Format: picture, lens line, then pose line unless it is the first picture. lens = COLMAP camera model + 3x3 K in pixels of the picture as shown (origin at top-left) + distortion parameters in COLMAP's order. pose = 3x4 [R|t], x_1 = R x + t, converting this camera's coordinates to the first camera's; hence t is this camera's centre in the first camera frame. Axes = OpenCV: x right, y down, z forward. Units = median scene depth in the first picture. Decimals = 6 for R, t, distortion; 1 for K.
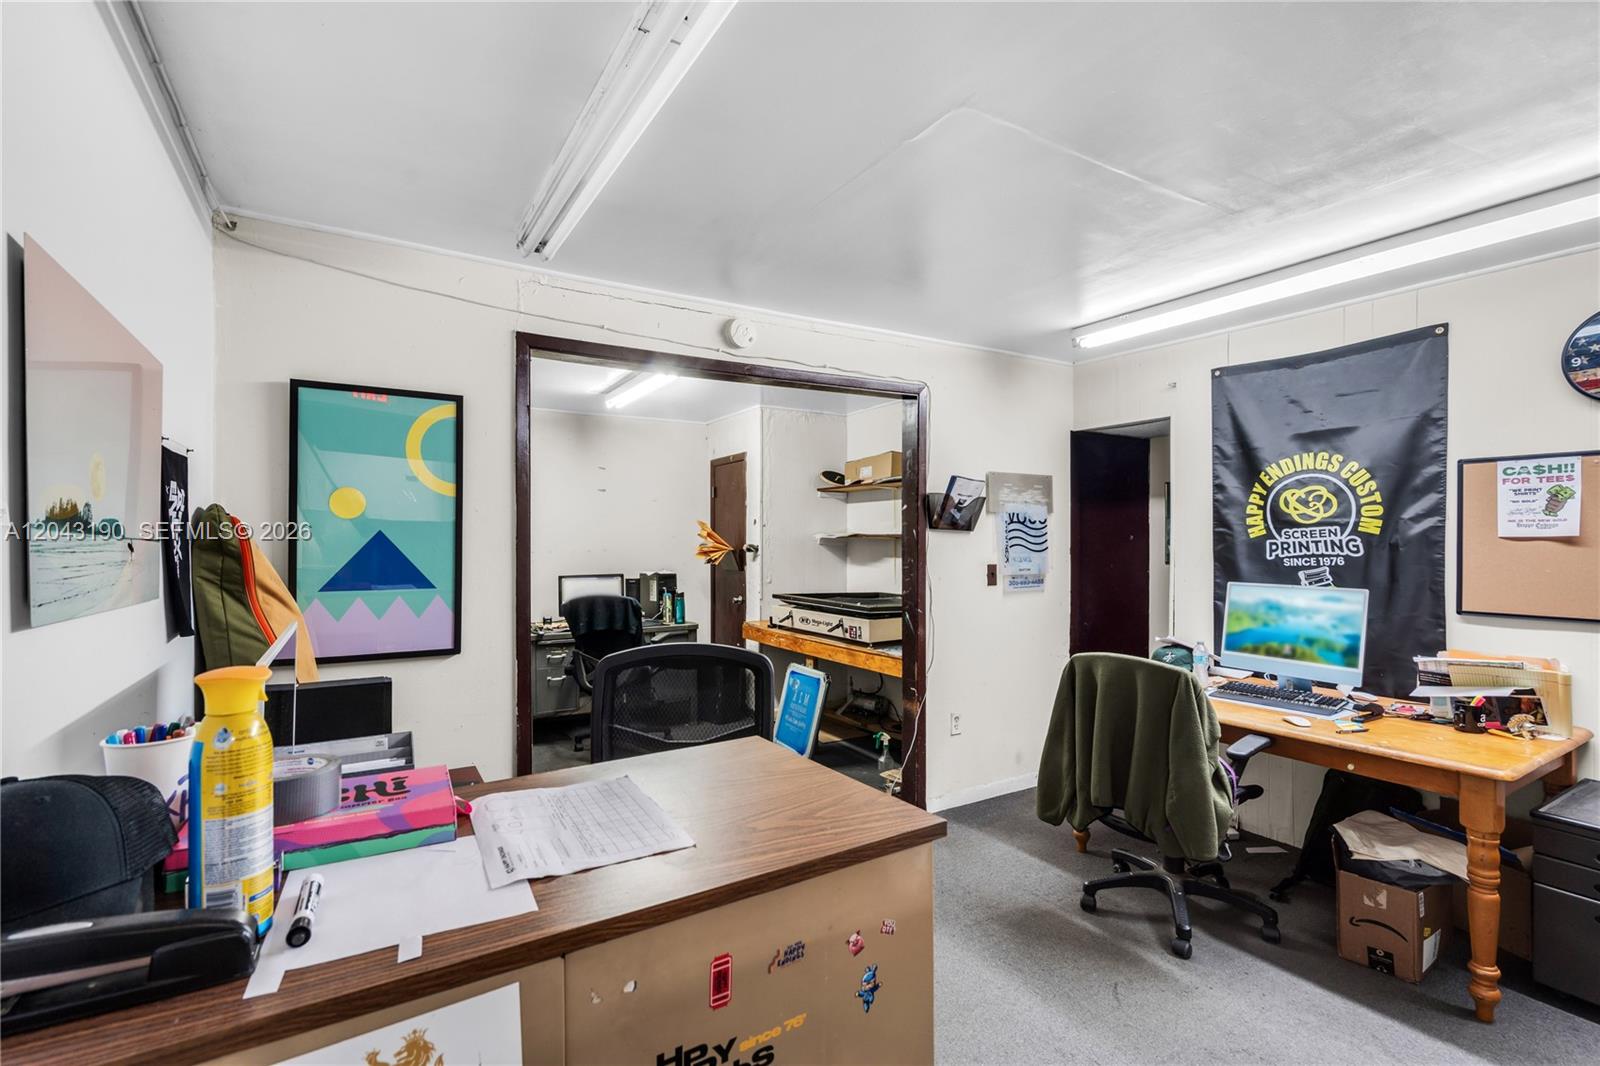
lens RADIAL K [[743.1, 0, 801.8], [0, 743.1, 541.6], [0, 0, 1]] dist [0.000021, 0.000847]
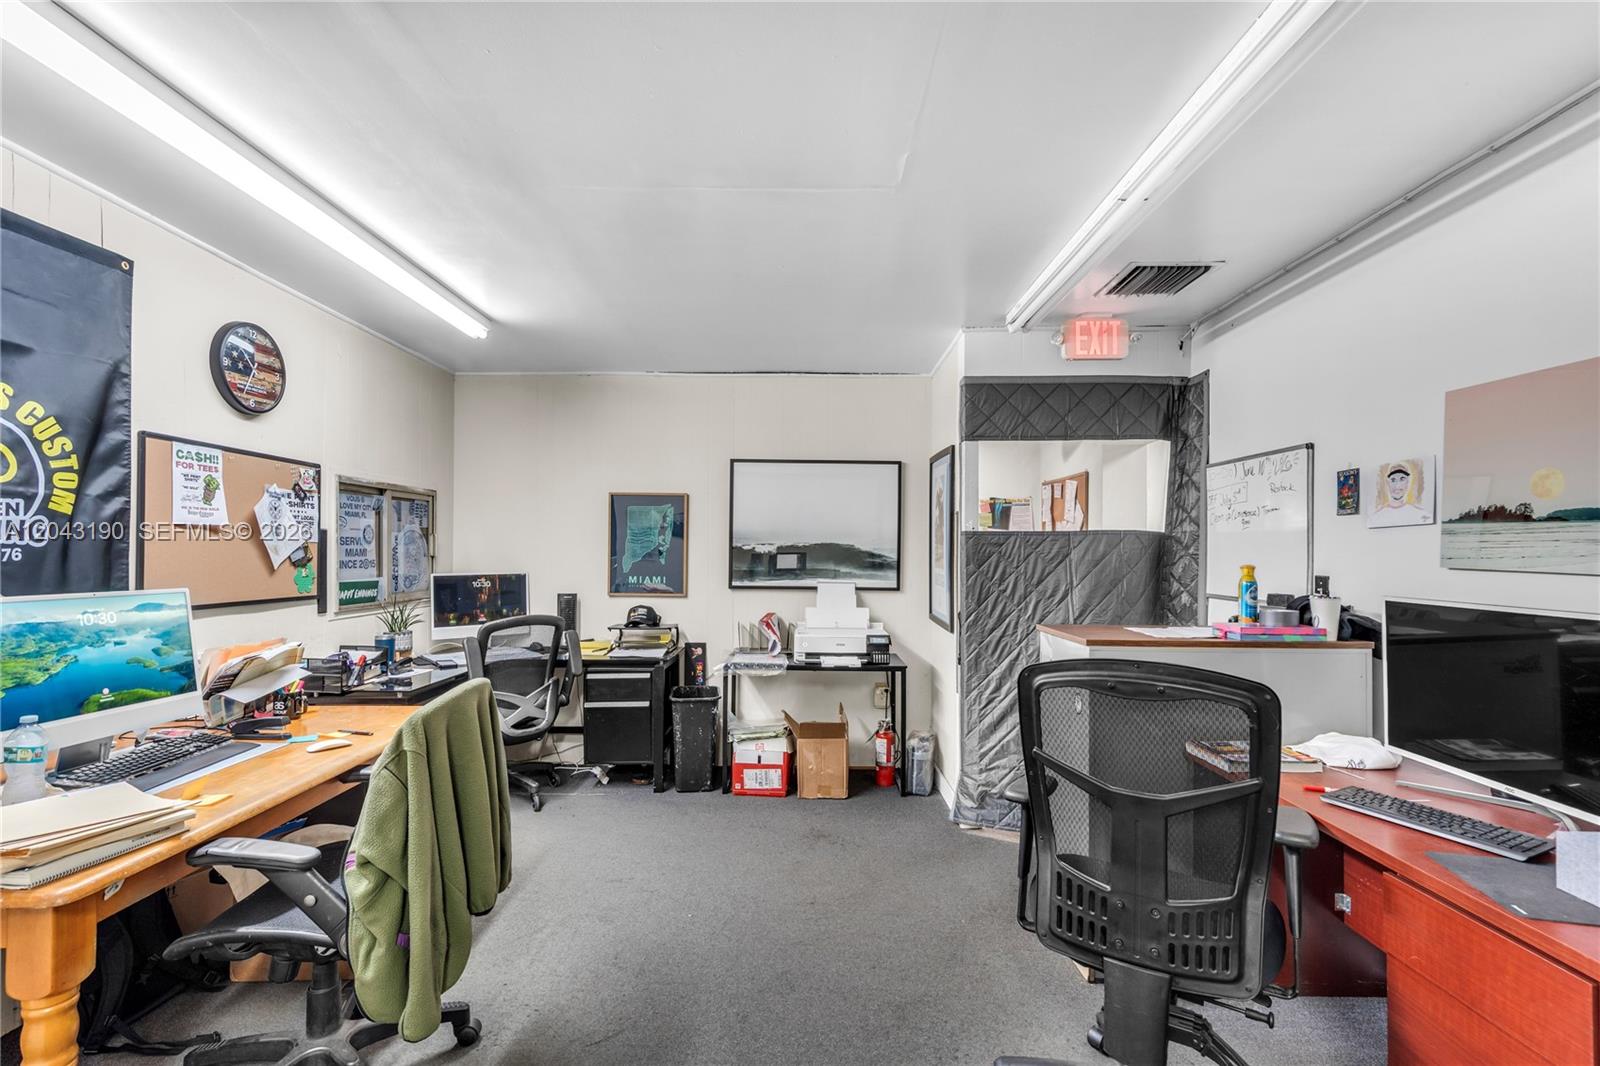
lens RADIAL K [[743.1, 0, 798.8], [0, 743.1, 540.2], [0, 0, 1]] dist [0.000021, 0.000847]
pose [[-0.853918, -0.000974, 0.520407, -0.174638], [-0.009667, 0.999855, -0.013991, 0.016953], [-0.520318, -0.016978, -0.853804, 1.229479]]
